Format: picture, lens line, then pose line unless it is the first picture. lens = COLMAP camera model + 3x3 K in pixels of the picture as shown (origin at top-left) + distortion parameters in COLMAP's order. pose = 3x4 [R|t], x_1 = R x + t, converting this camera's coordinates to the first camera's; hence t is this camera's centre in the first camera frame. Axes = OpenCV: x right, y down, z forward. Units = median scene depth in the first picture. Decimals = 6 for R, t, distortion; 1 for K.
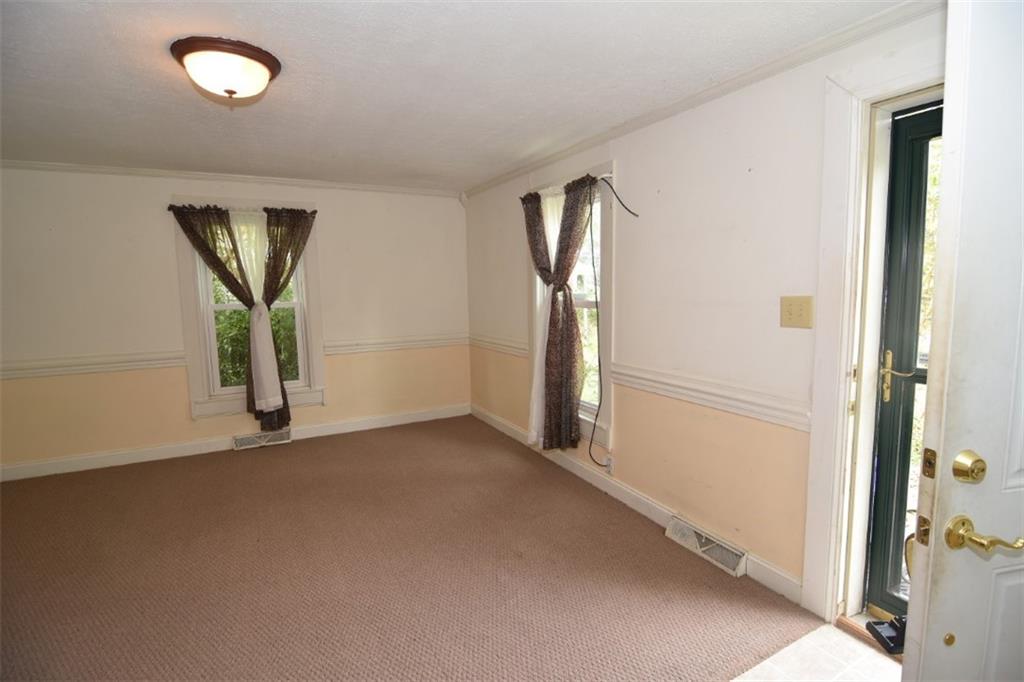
lens RADIAL K [[490.8, 0, 517.0], [0, 490.8, 338.3], [0, 0, 1]] dist [-0.010635, -0.008610]
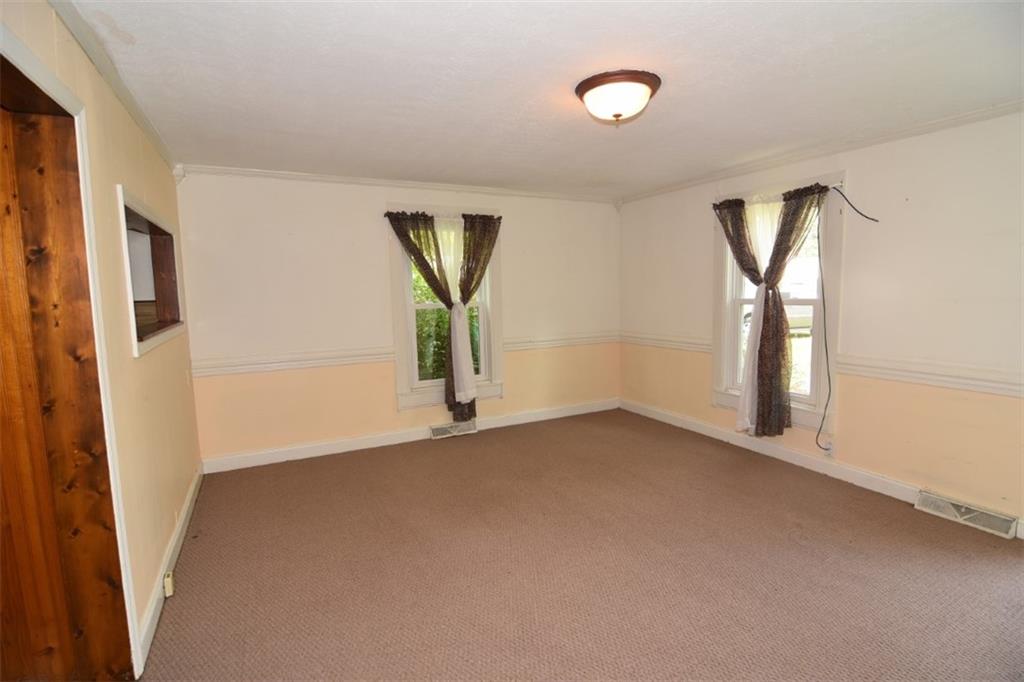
lens RADIAL K [[490.8, 0, 515.3], [0, 490.8, 338.9], [0, 0, 1]] dist [-0.010635, -0.008610]
pose [[0.999812, -0.001385, -0.019344, -0.386921], [0.001252, 0.999976, -0.006858, 0.016395], [0.019353, 0.006832, 0.999789, -0.079378]]
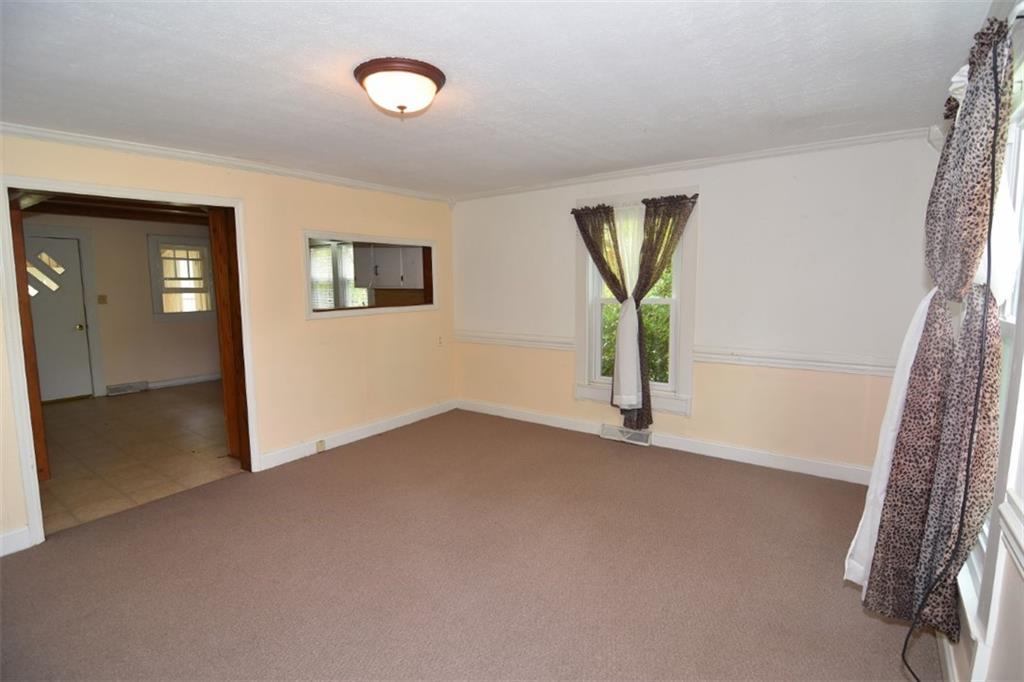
lens RADIAL K [[490.8, 0, 515.2], [0, 490.8, 341.8], [0, 0, 1]] dist [-0.010635, -0.008610]
pose [[0.441015, 0.118581, -0.889632, 0.266059], [-0.093913, 0.991889, 0.085656, -0.049391], [0.892573, 0.045772, 0.448574, 0.362142]]
